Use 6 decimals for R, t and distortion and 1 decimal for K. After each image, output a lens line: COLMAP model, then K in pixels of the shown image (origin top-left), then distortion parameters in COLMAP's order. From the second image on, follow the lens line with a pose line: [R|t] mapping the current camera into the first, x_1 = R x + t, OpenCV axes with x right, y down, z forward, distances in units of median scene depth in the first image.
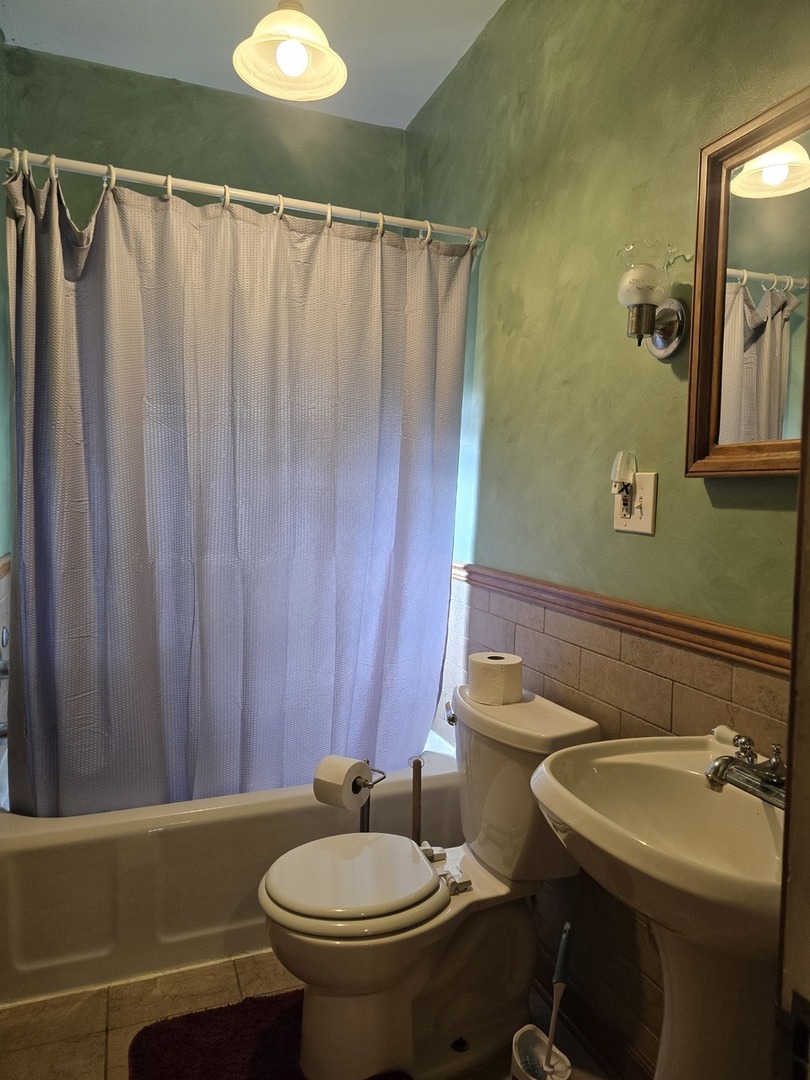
lens RADIAL K [[701.1, 0, 413.3], [0, 701.1, 536.8], [0, 0, 1]] dist [0.006848, 0.001860]
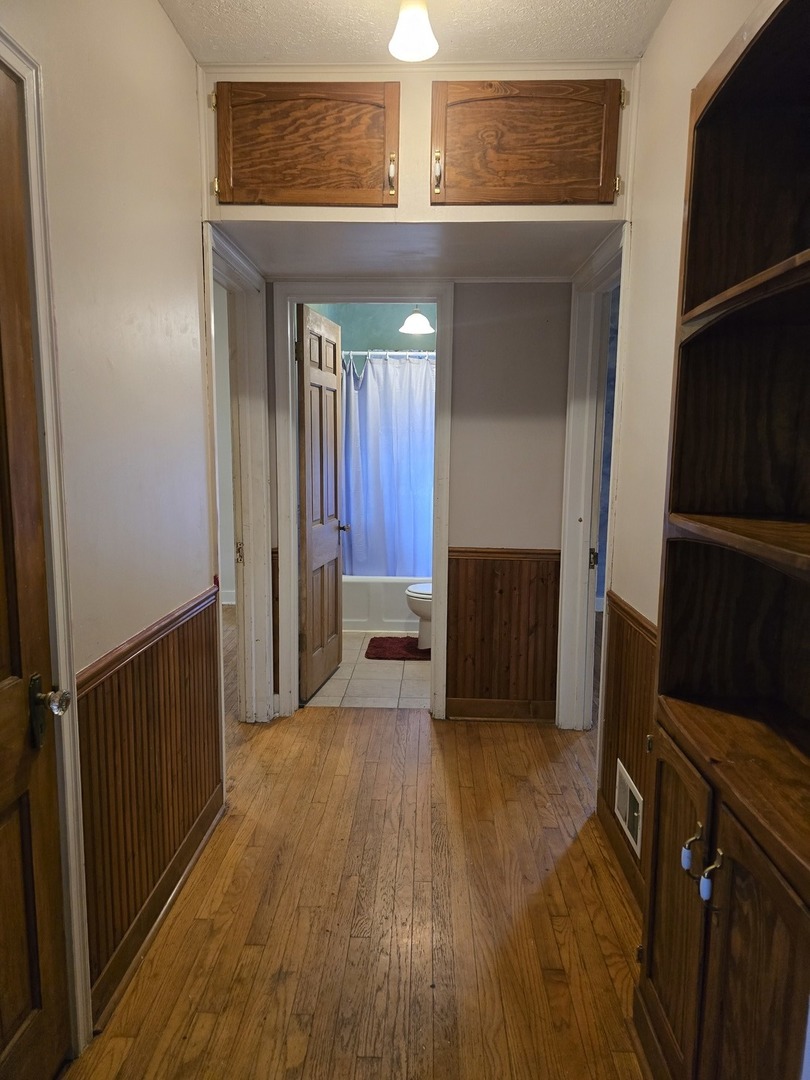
lens RADIAL K [[701.1, 0, 403.9], [0, 701.1, 541.4], [0, 0, 1]] dist [0.006848, 0.001860]
pose [[0.923291, 0.032162, -0.382752, 0.813602], [-0.006651, 0.997678, 0.067789, 0.053844], [0.384043, -0.060043, 0.921361, -1.611733]]
